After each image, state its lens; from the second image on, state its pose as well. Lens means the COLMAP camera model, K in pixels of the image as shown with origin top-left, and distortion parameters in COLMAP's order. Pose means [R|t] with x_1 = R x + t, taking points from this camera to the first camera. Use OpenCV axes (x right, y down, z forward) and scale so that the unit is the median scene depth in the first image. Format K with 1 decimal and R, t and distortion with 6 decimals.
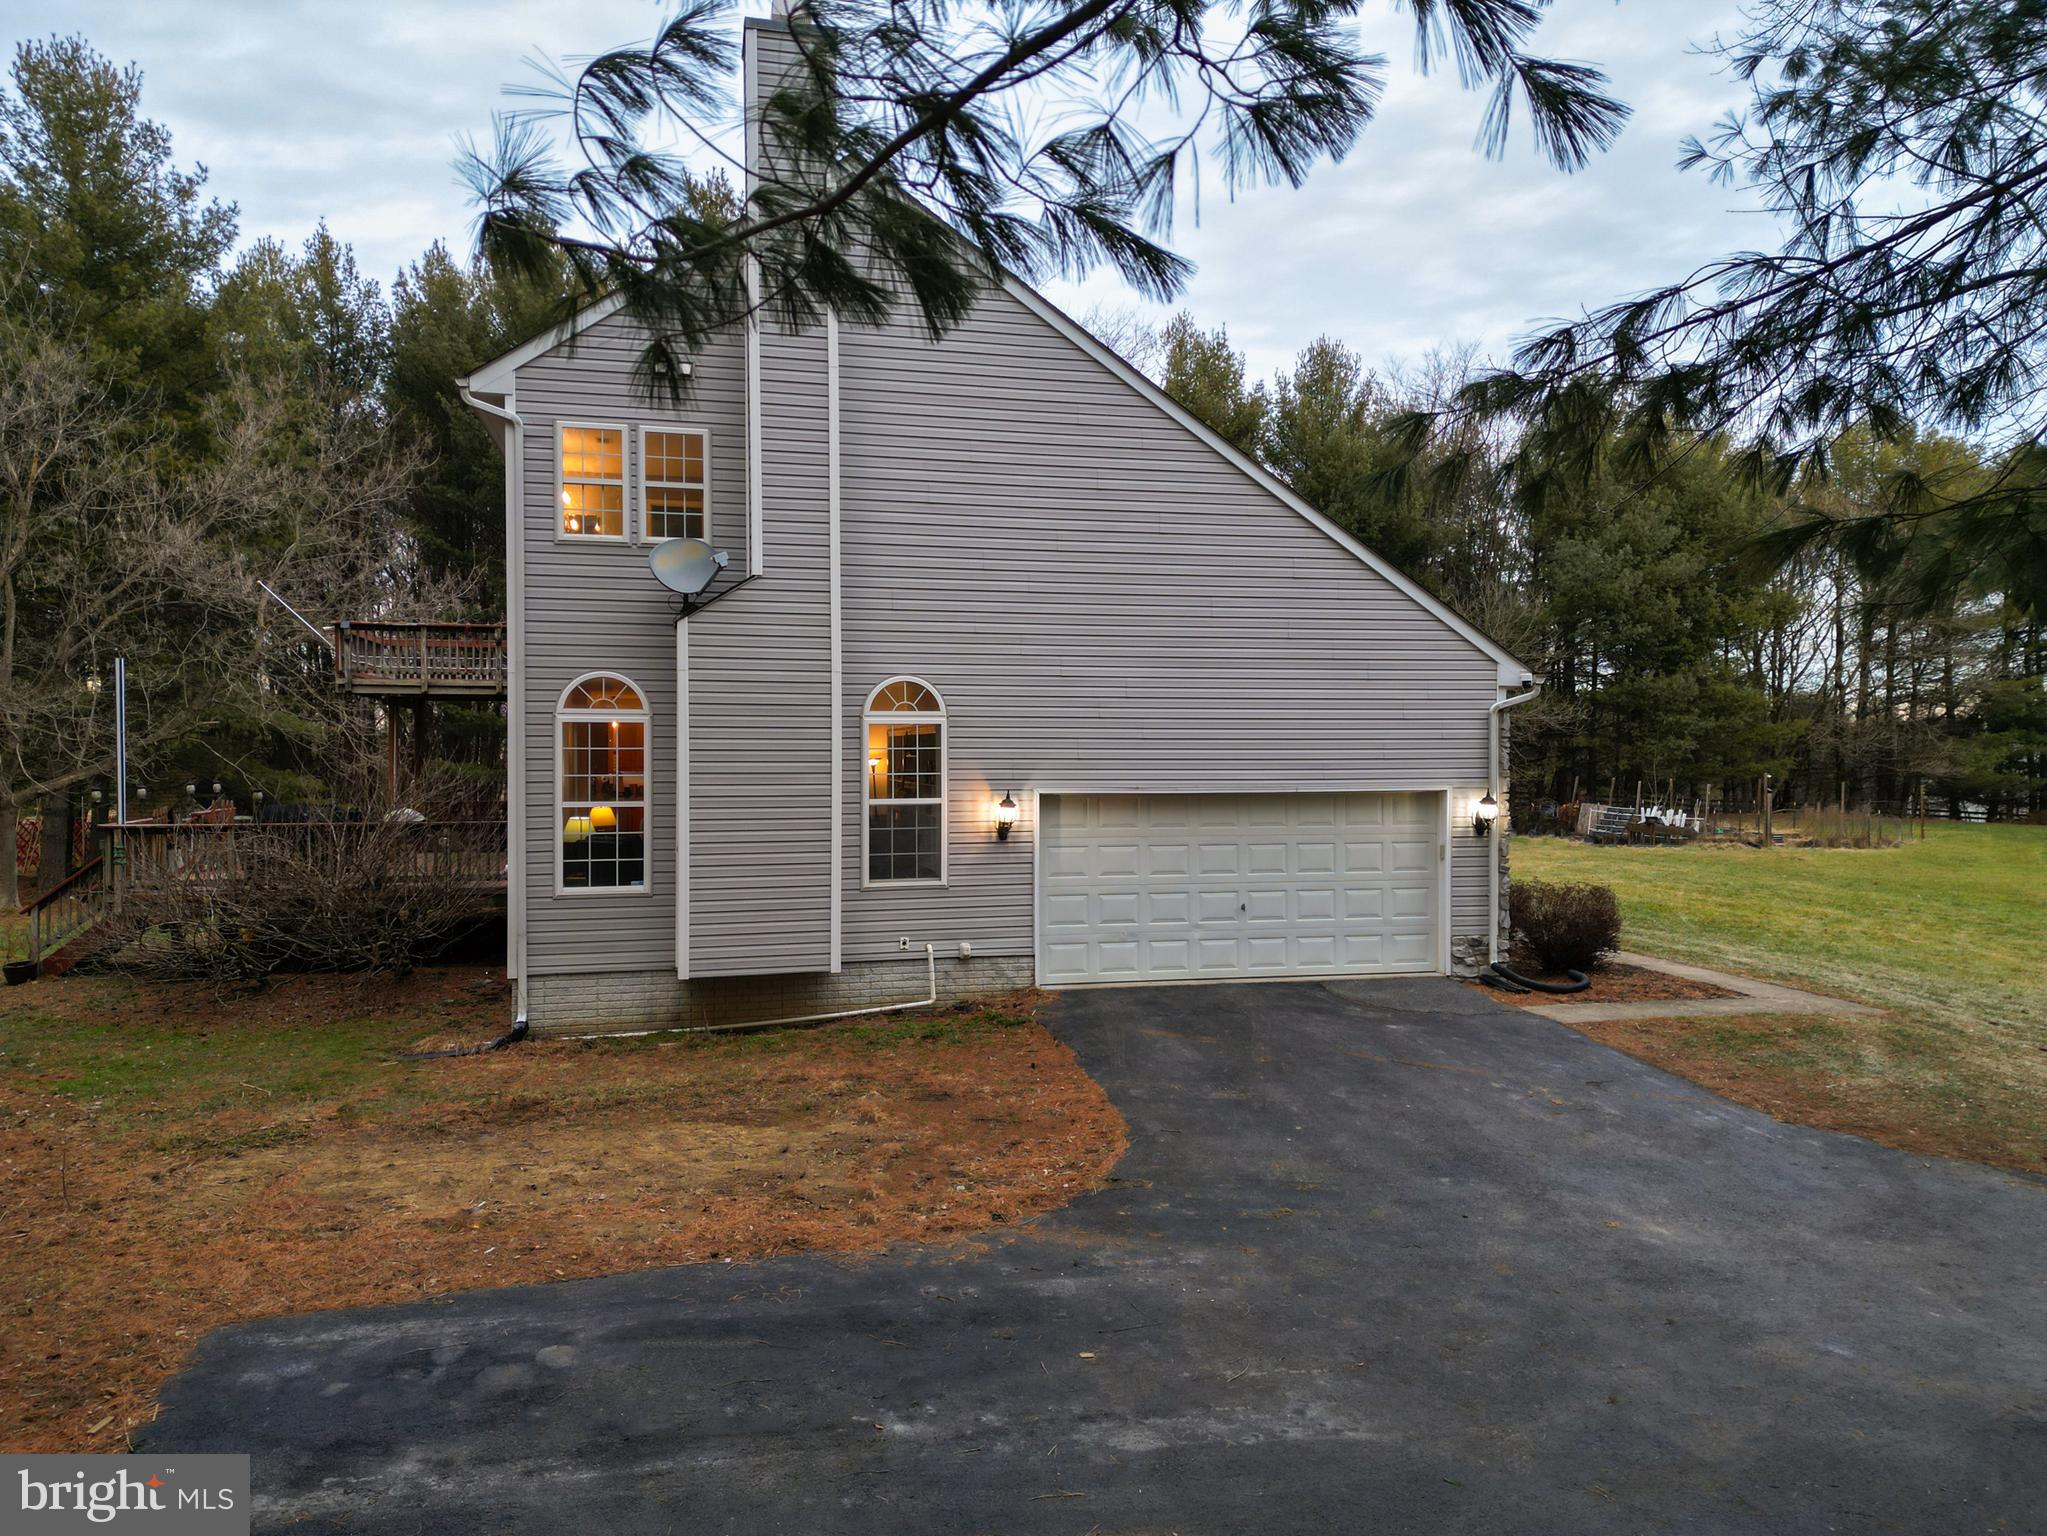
lens RADIAL K [[1423.6, 0, 1023.5], [0, 1423.6, 768.0], [0, 0, 1]] dist [0.128533, -0.204769]
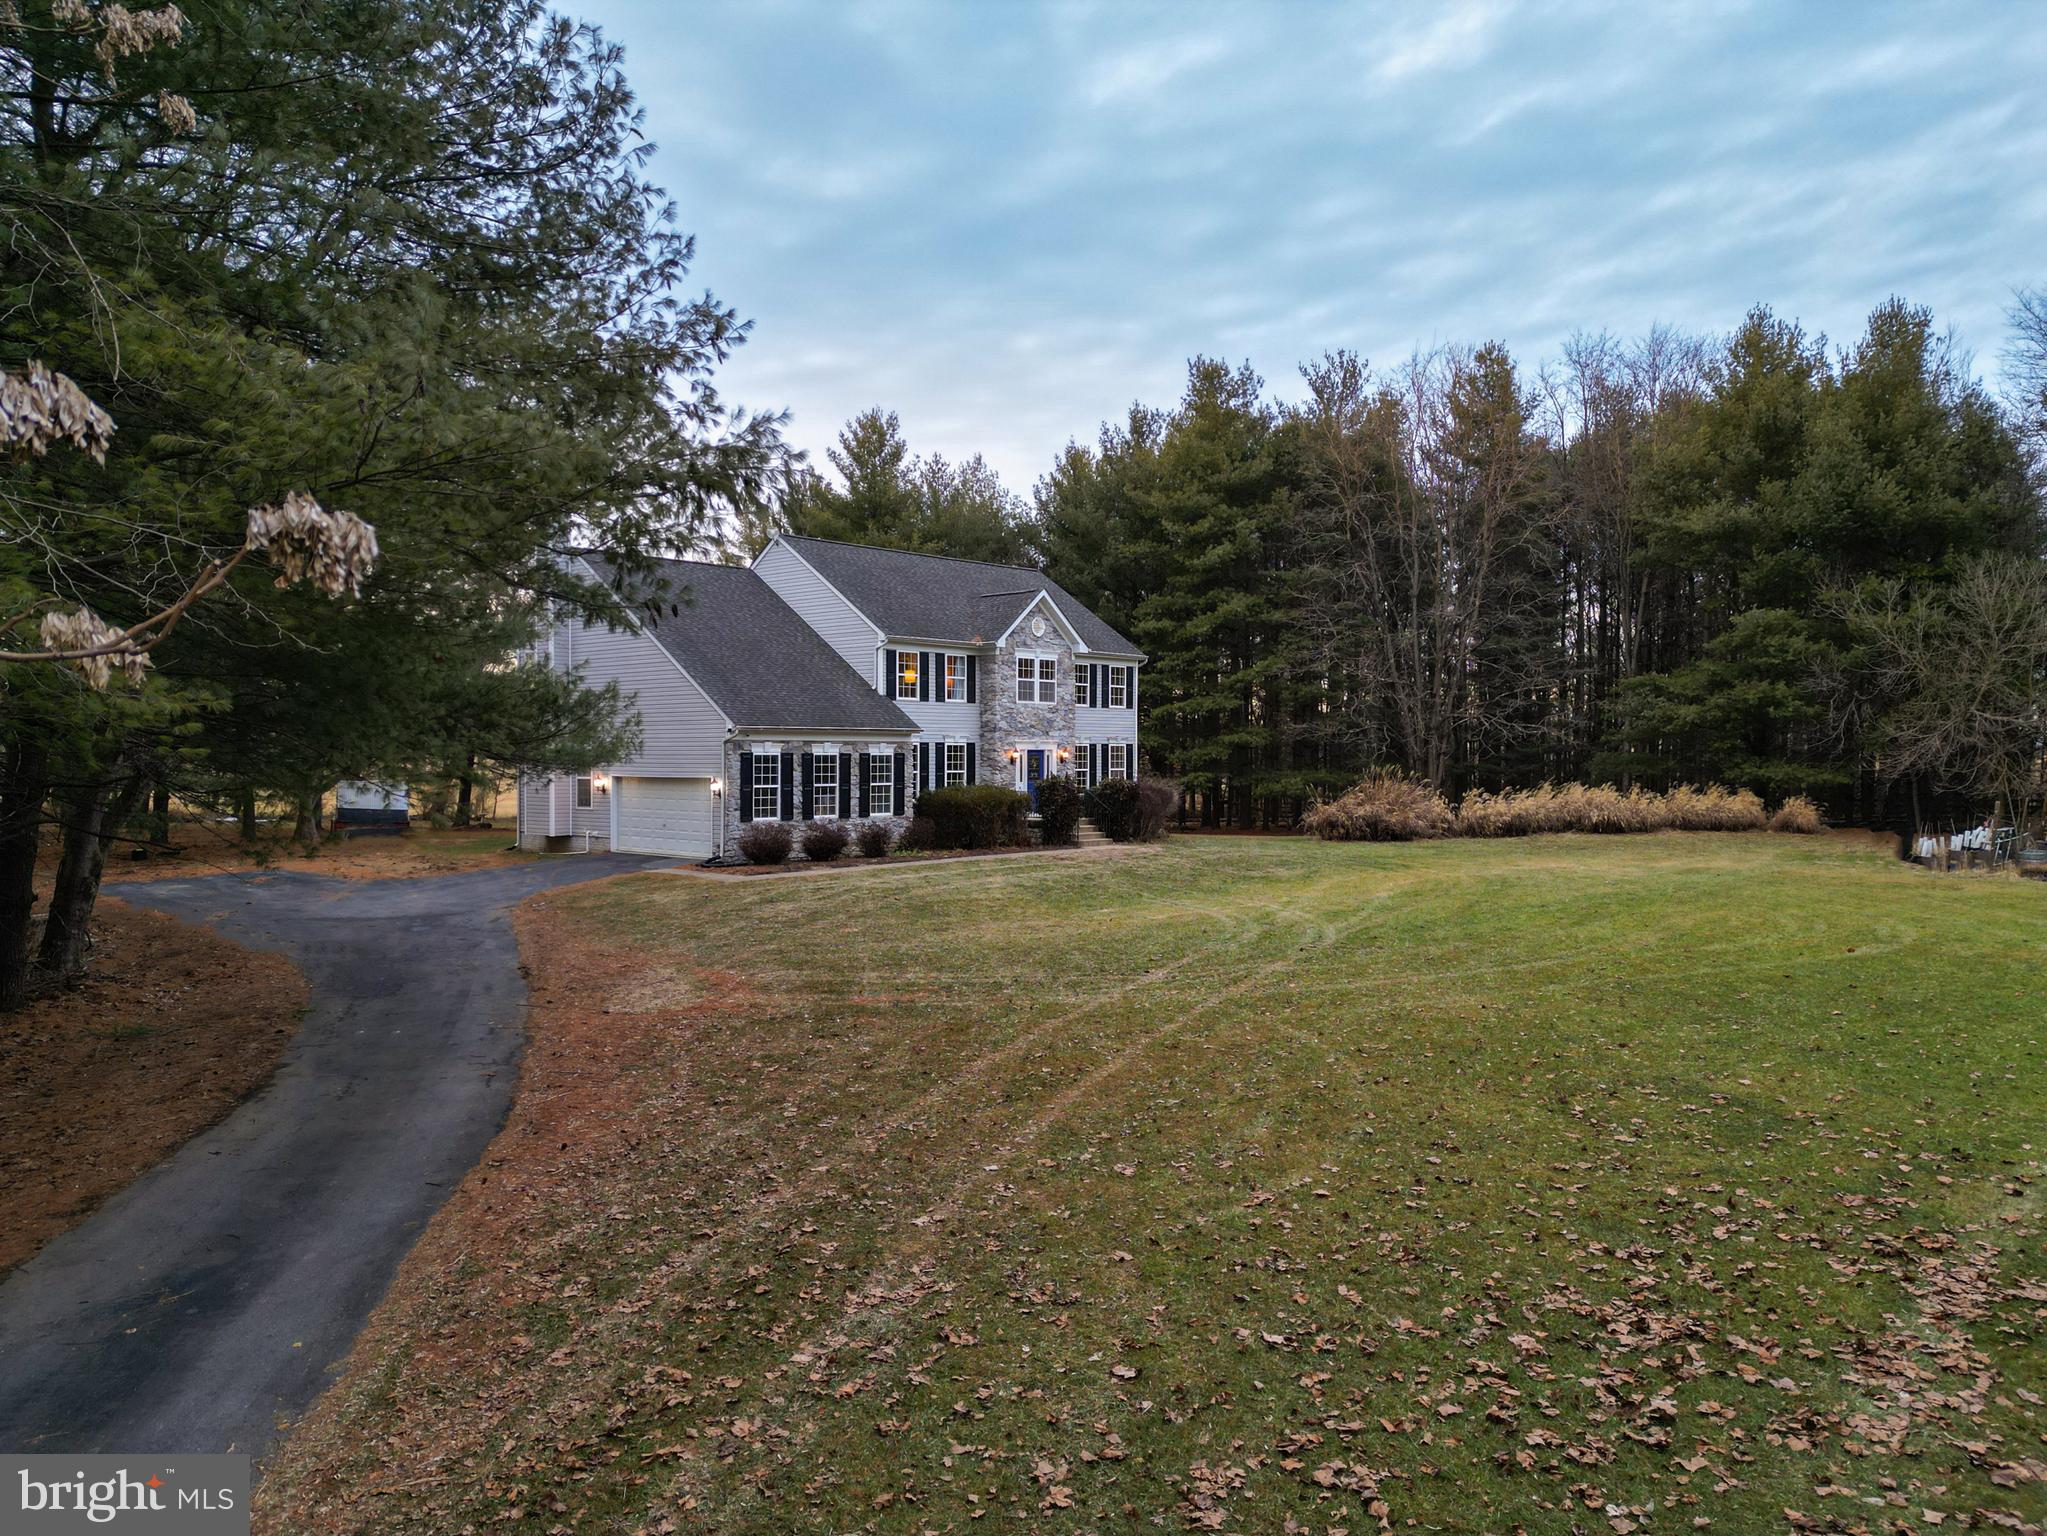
lens RADIAL K [[1423.6, 0, 1023.5], [0, 1423.6, 768.0], [0, 0, 1]] dist [0.128533, -0.204769]
pose [[0.550728, 0.002248, -0.834682, 2.632210], [-0.021945, 0.999690, -0.011787, 0.018144], [0.834396, 0.024808, 0.550606, 0.186499]]
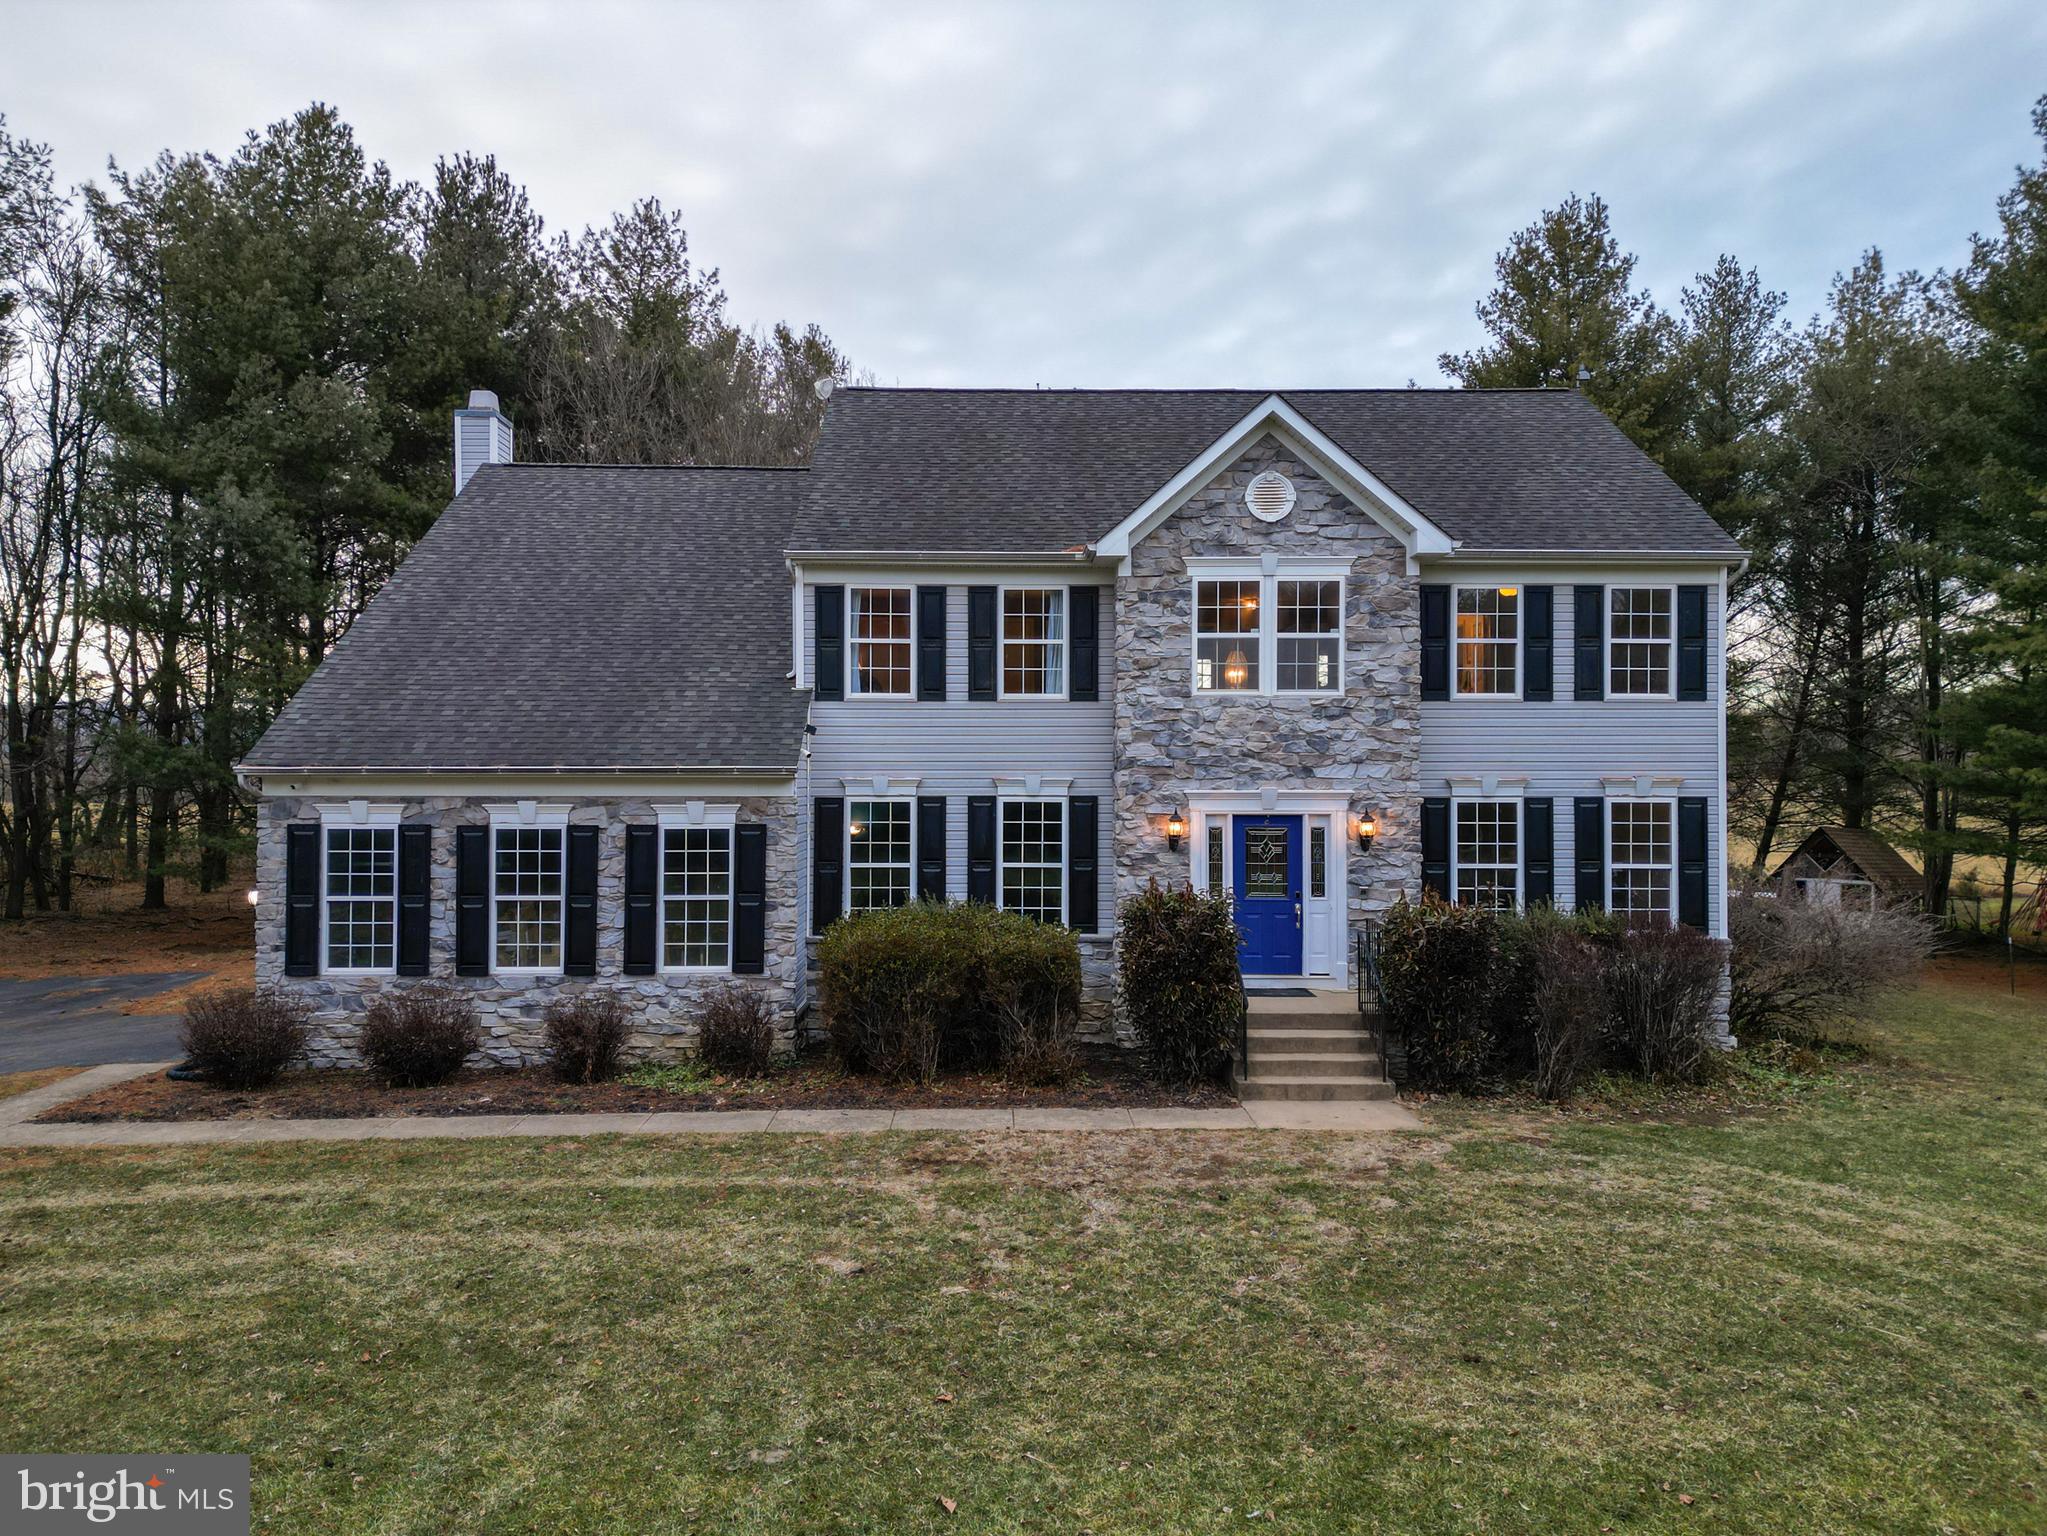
lens RADIAL K [[1423.6, 0, 1023.5], [0, 1423.6, 768.0], [0, 0, 1]] dist [0.128533, -0.204769]
pose [[-0.209351, -0.015703, -0.977714, 1.336205], [-0.032115, 0.999442, -0.009175, -0.076519], [0.977313, 0.029479, -0.209739, 1.898510]]
